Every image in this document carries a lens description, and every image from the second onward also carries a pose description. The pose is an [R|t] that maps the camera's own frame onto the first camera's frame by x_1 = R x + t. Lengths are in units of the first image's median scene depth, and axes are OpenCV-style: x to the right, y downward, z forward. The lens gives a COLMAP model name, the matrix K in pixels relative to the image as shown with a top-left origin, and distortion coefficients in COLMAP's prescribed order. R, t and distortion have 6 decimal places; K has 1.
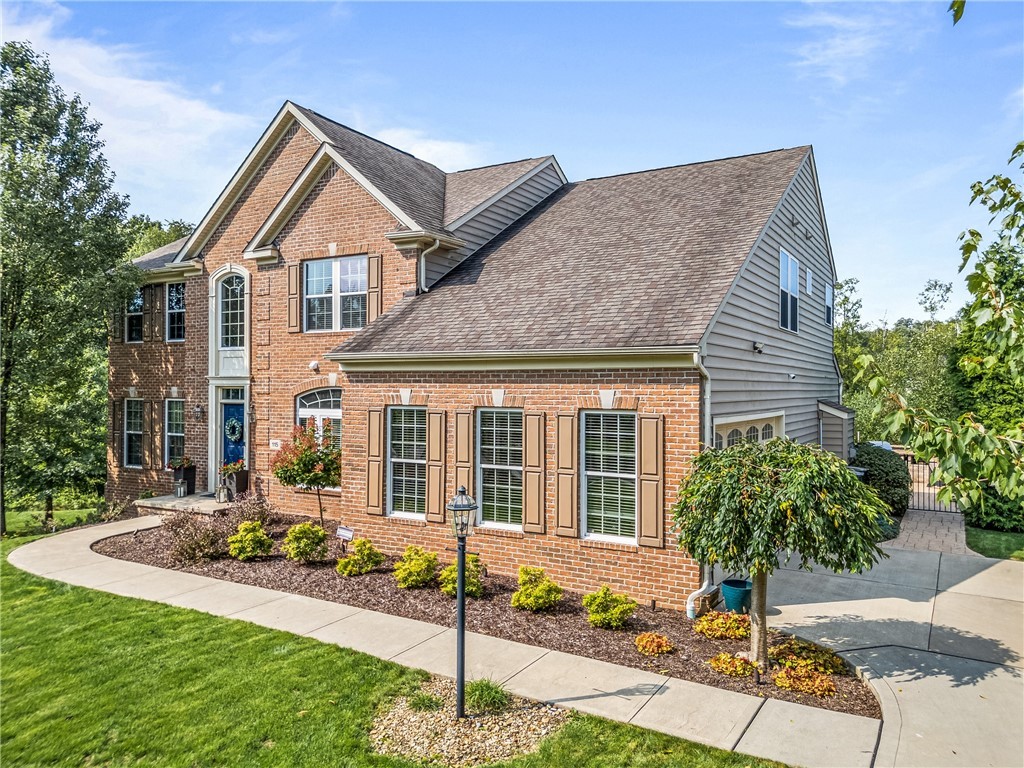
lens RADIAL K [[733.3, 0, 512.0], [0, 733.3, 384.0], [0, 0, 1]] dist [0.041294, -0.002198]
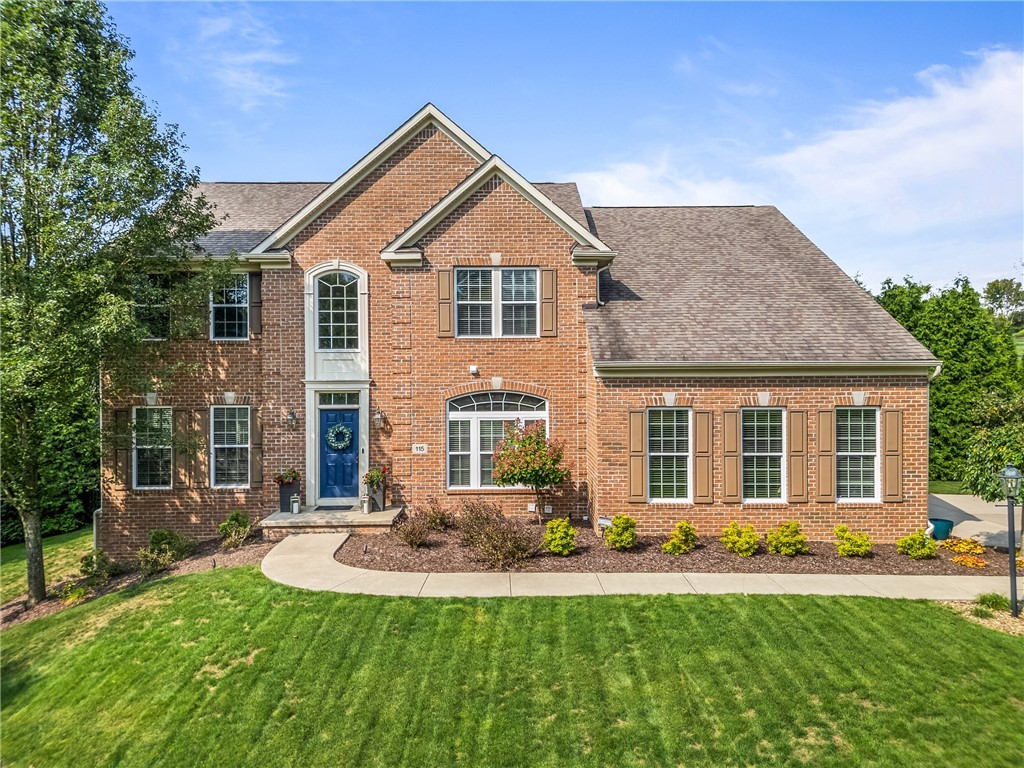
lens RADIAL K [[710.1, 0, 512.0], [0, 710.1, 384.0], [0, 0, 1]] dist [0.088967, -0.110869]
pose [[0.861914, -0.012918, 0.506890, -0.734533], [0.006685, 0.999878, 0.014116, -0.019272], [-0.507011, -0.008779, 0.861895, 0.115255]]
